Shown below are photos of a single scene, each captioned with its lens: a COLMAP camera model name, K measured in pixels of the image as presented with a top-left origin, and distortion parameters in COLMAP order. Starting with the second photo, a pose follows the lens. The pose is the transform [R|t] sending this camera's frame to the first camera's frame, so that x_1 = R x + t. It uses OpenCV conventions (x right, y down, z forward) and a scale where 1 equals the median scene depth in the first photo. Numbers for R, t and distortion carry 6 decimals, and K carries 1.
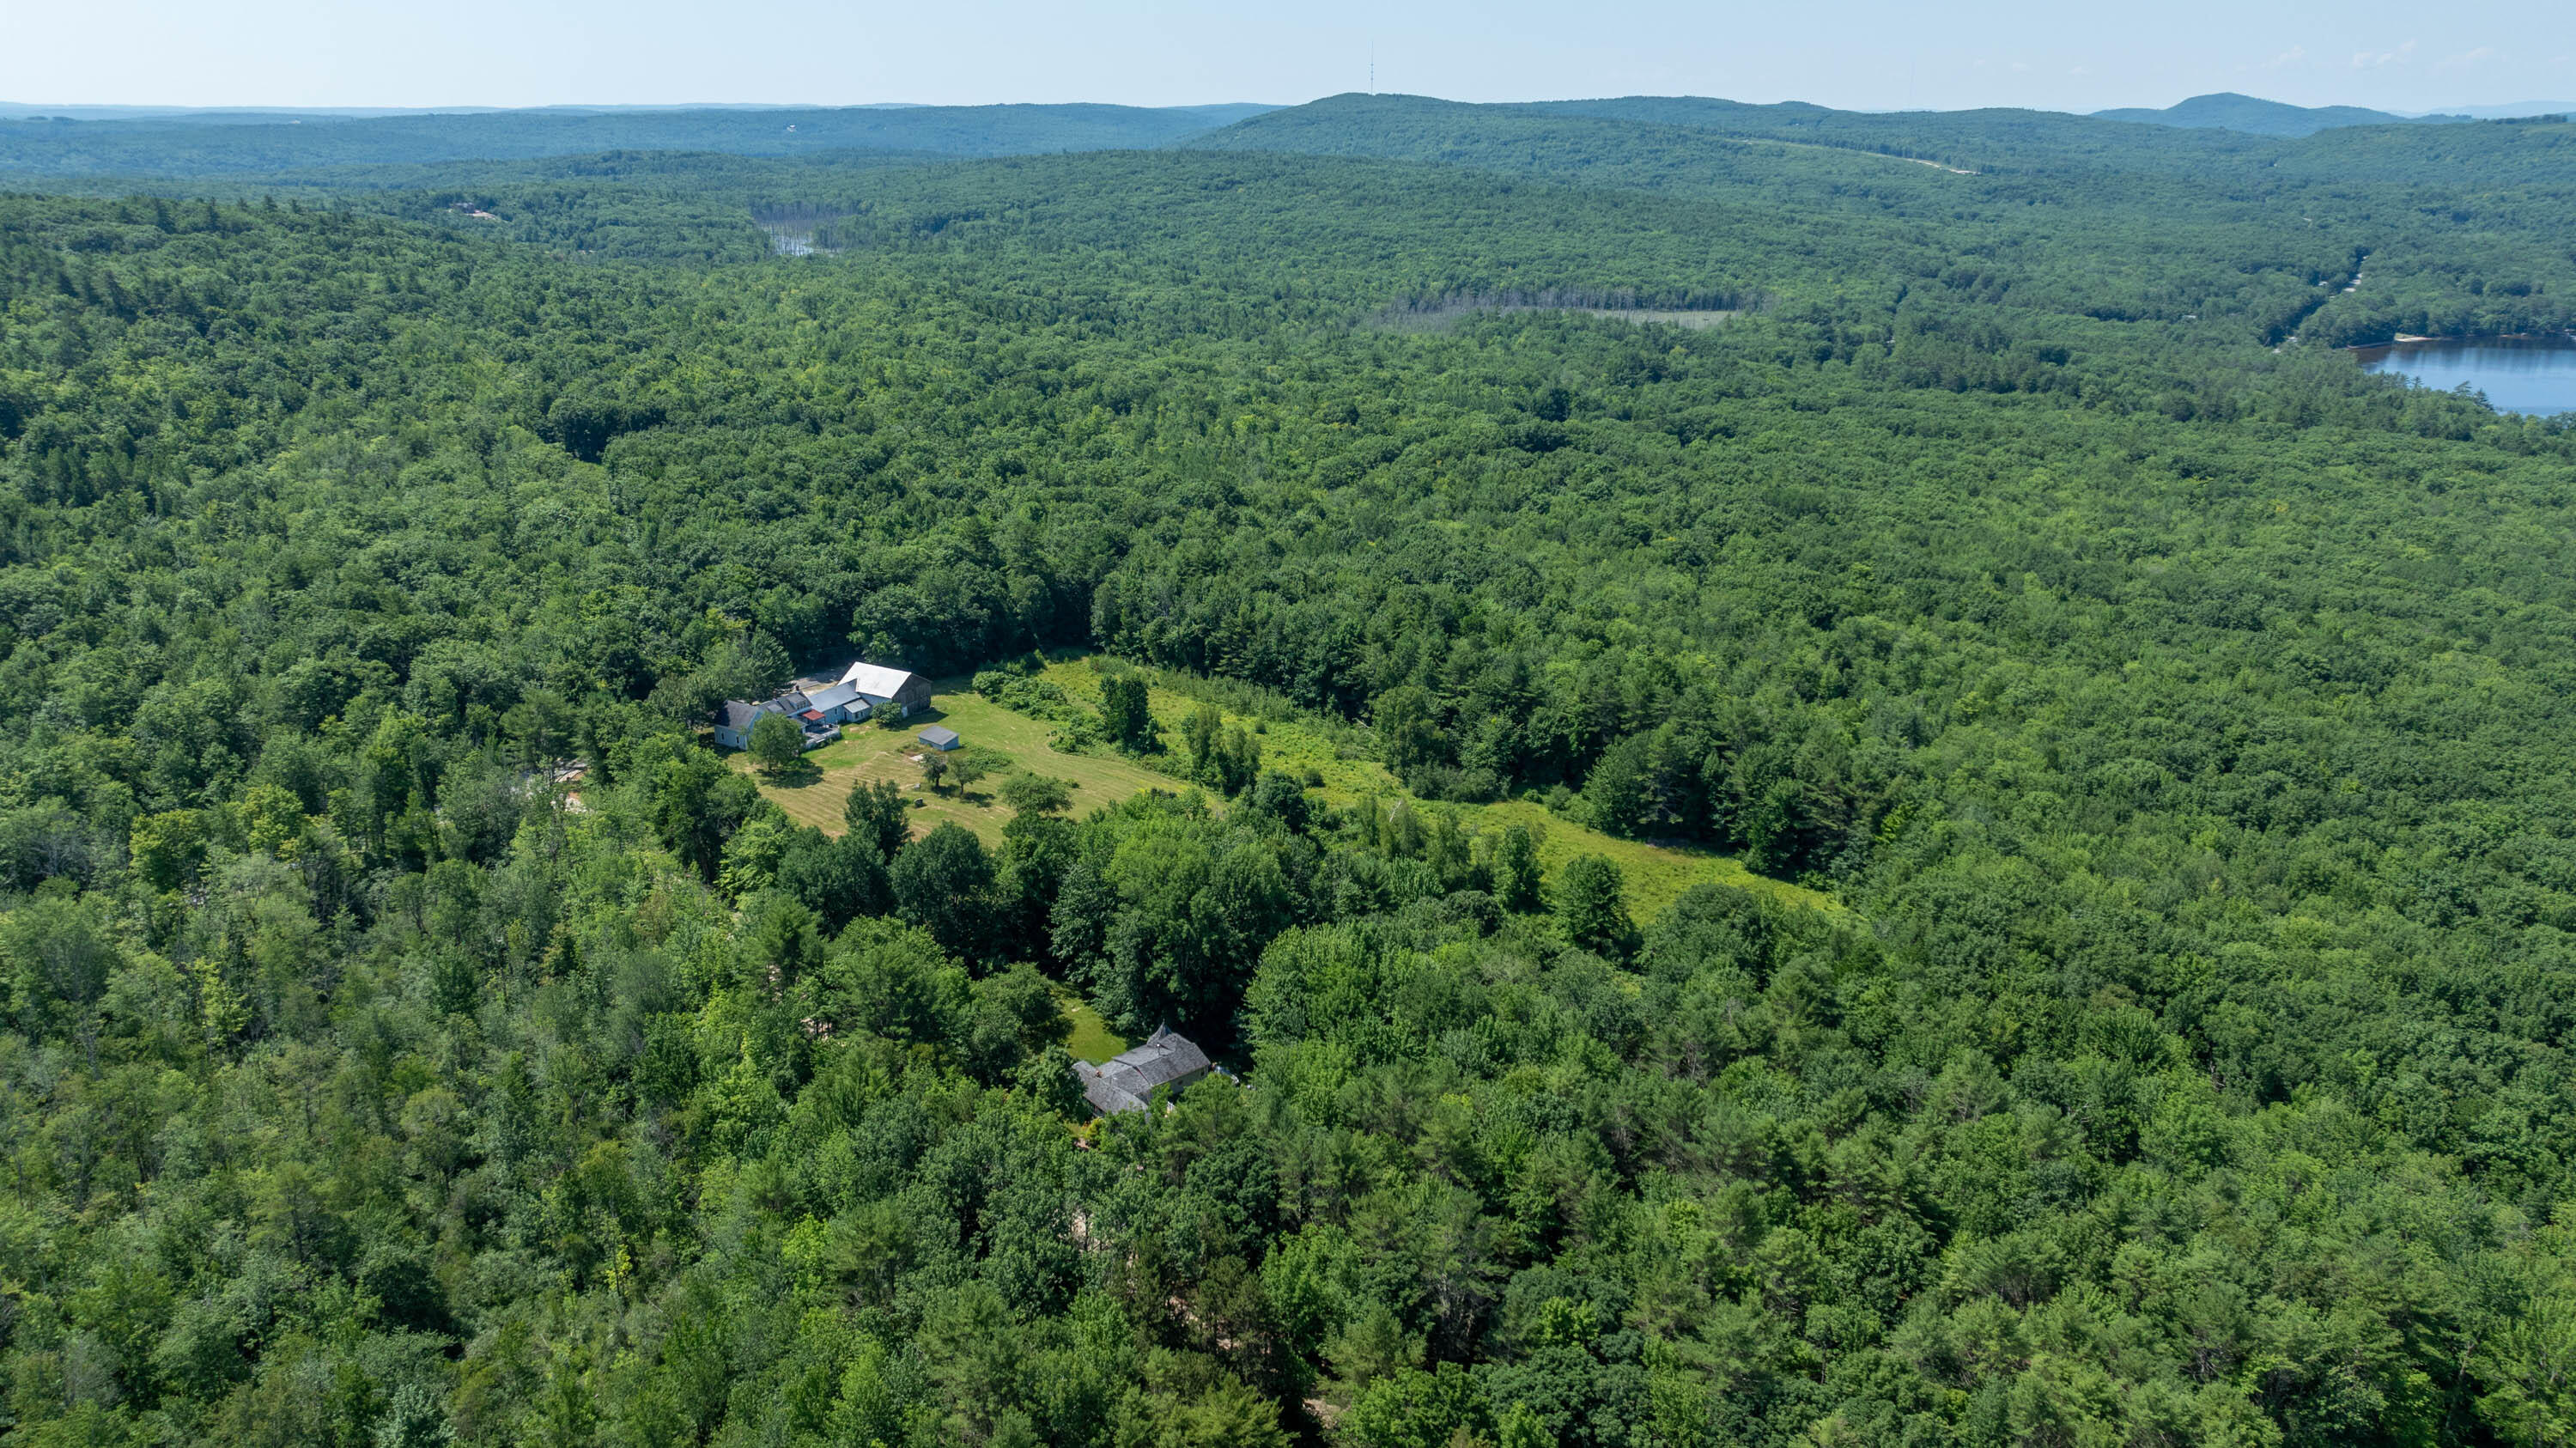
lens RADIAL K [[1783.5, 0, 1284.0], [0, 1783.5, 764.0], [0, 0, 1]] dist [-0.044643, 0.038485]
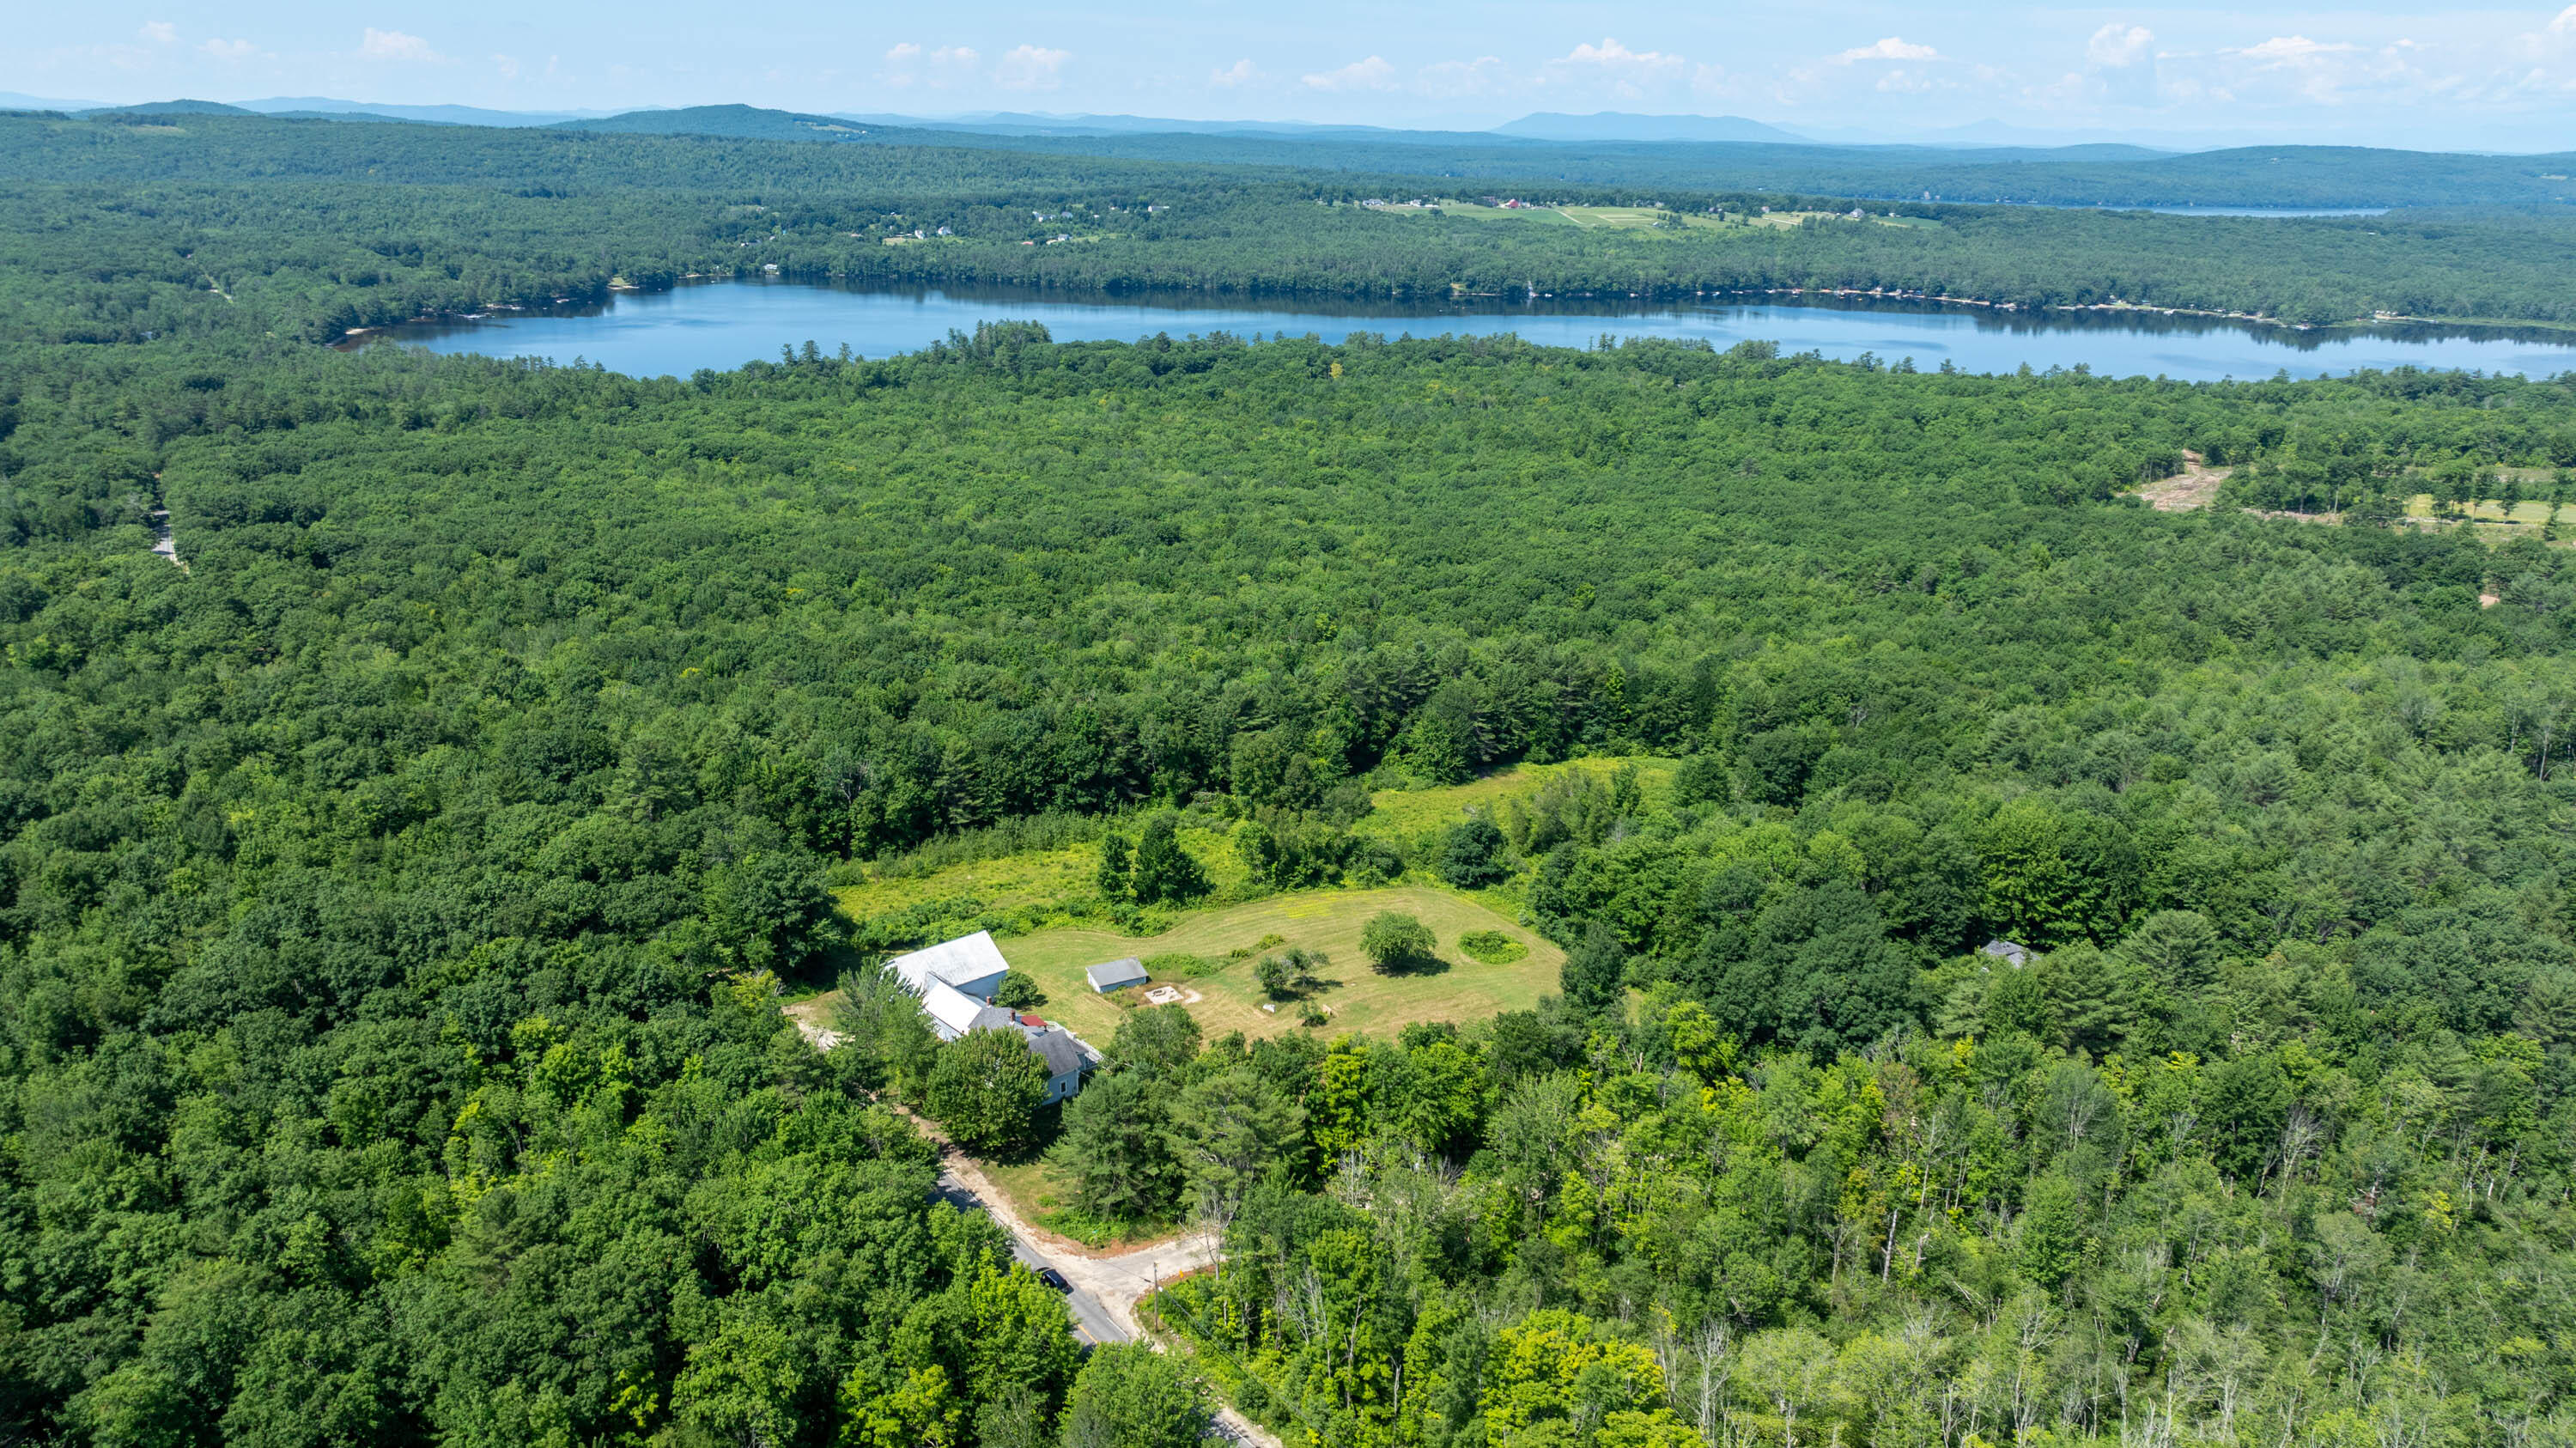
lens RADIAL K [[1783.5, 0, 1284.0], [0, 1783.5, 764.0], [0, 0, 1]] dist [-0.044643, 0.038485]
pose [[0.321125, -0.314896, 0.893151, -0.674059], [0.311777, 0.925680, 0.214268, -0.195910], [-0.894245, 0.209657, 0.395437, 0.517967]]
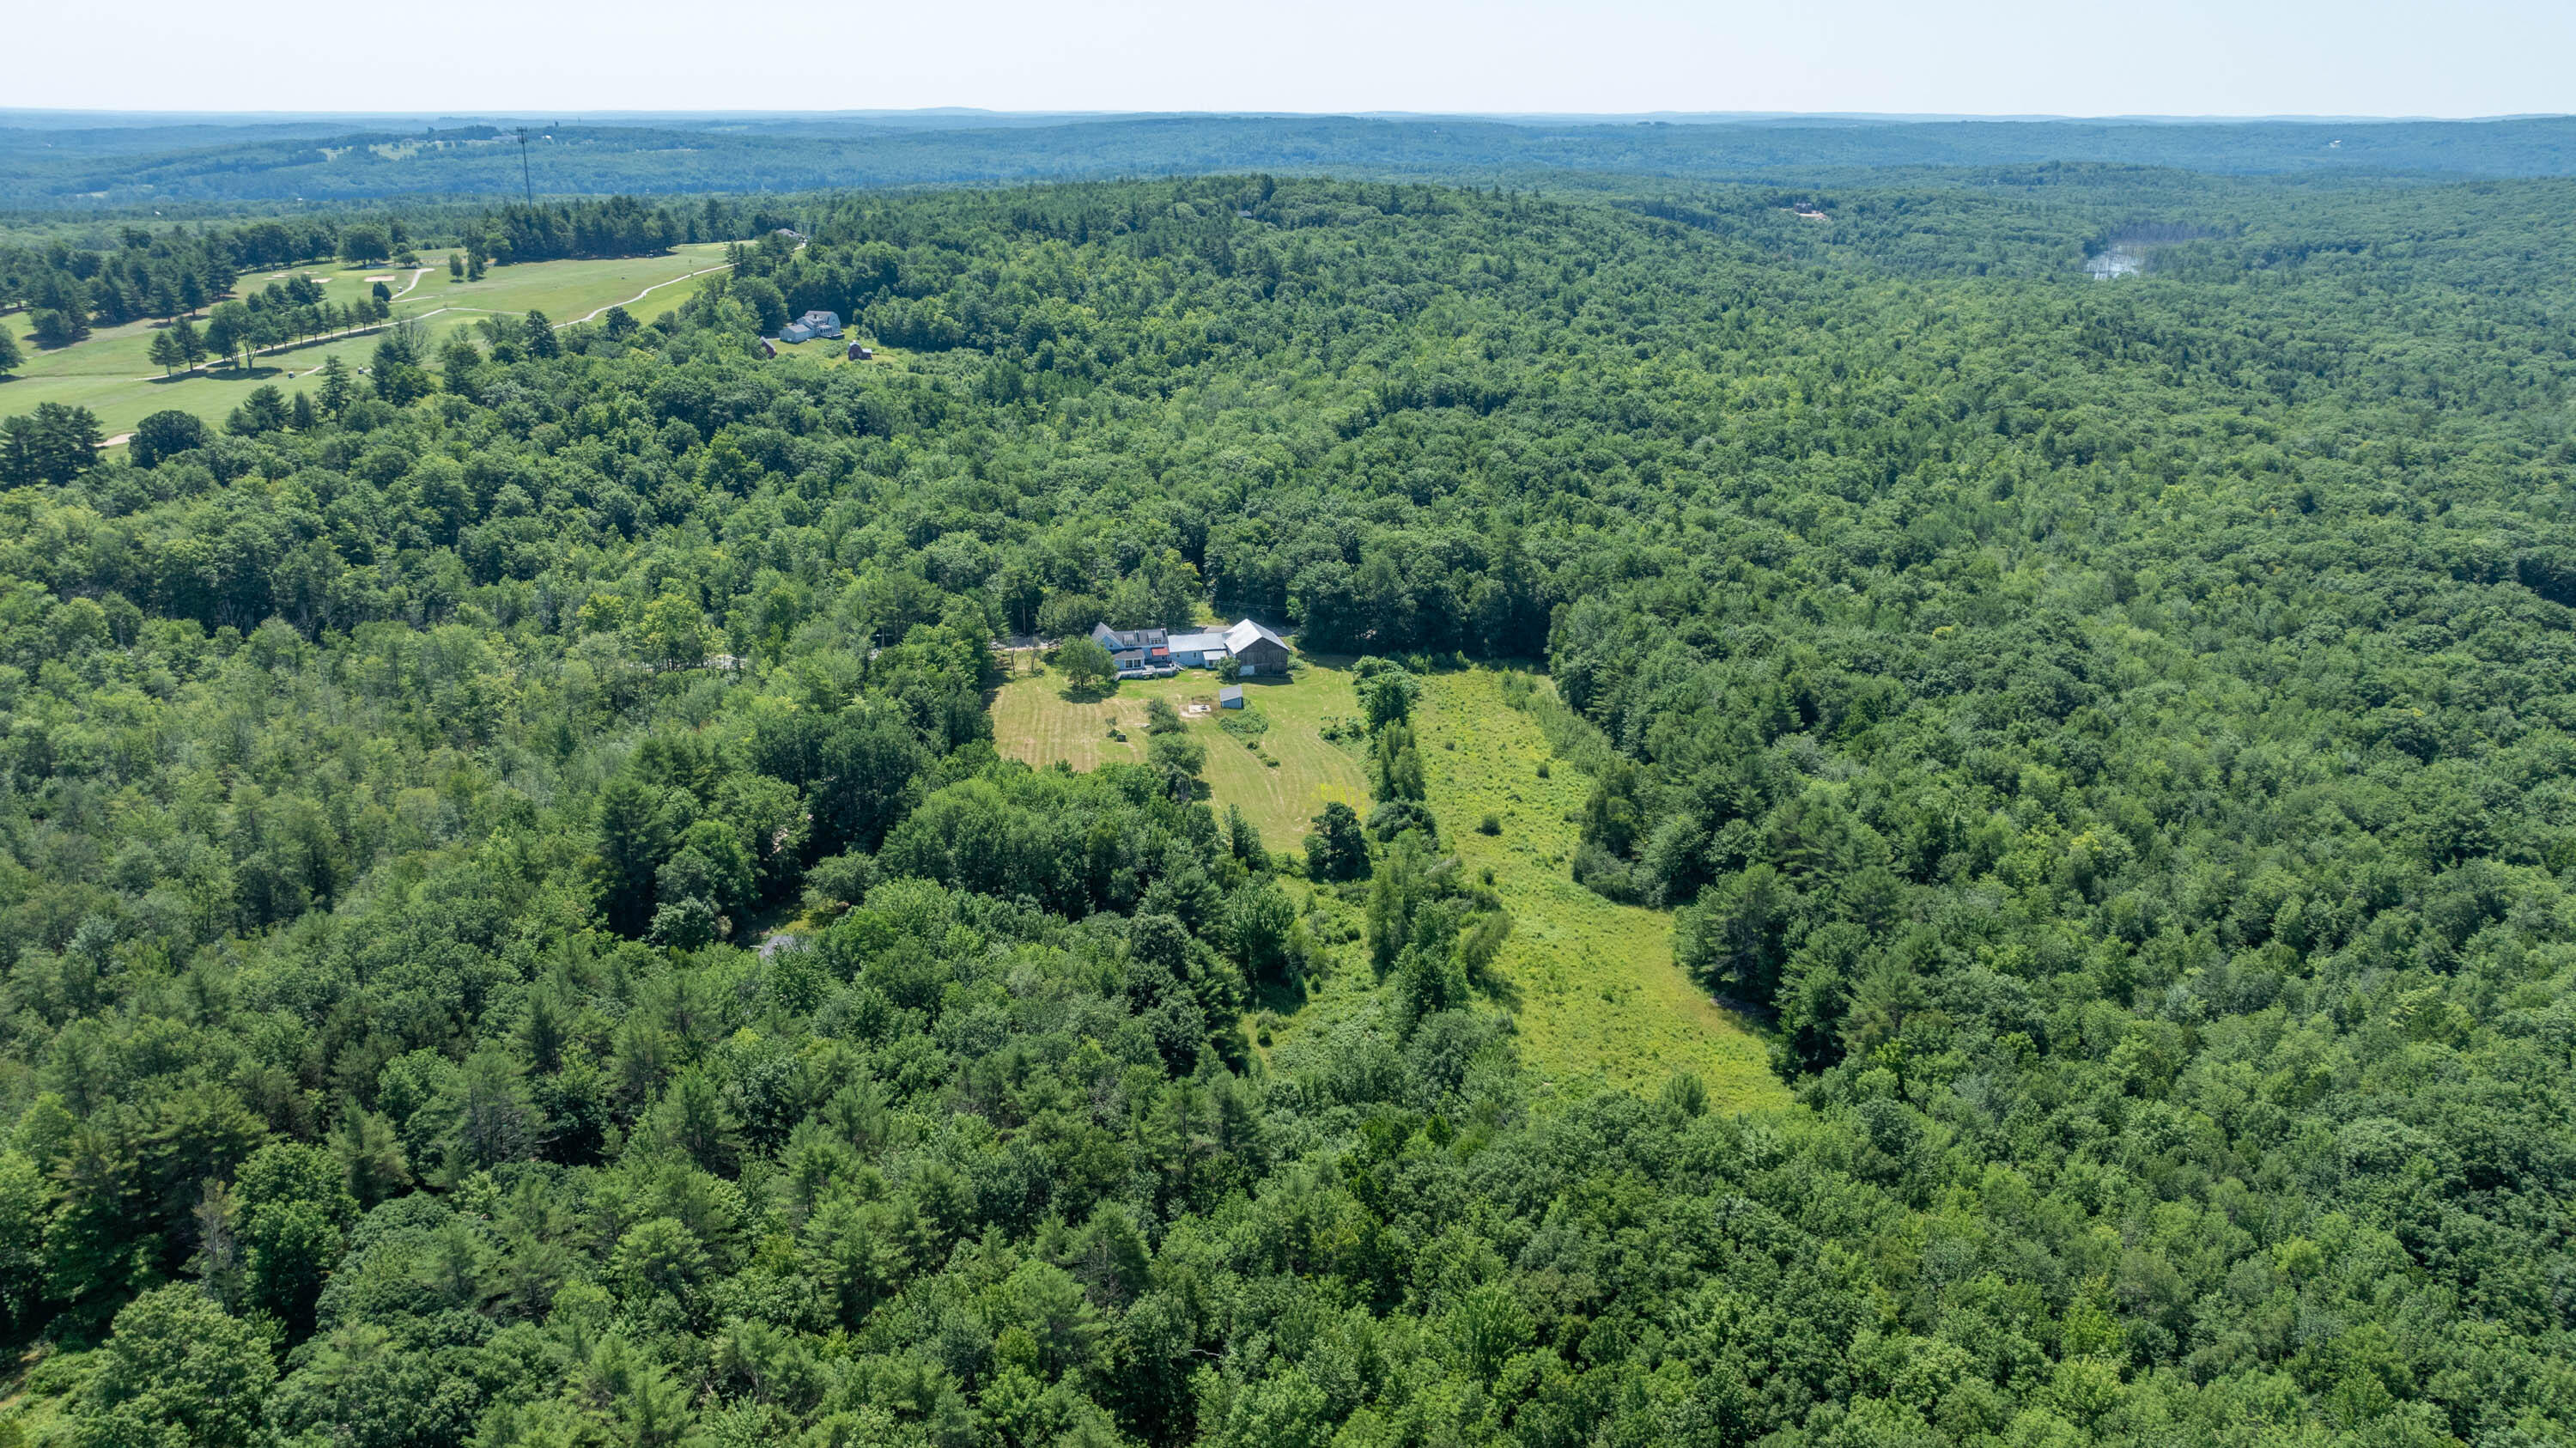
lens RADIAL K [[1783.5, 0, 1284.0], [0, 1783.5, 764.0], [0, 0, 1]] dist [-0.044643, 0.038485]
pose [[0.708097, 0.248584, -0.660912, 0.460651], [-0.251423, 0.963400, 0.092984, -0.069331], [0.659837, 0.100327, 0.744681, 0.180507]]
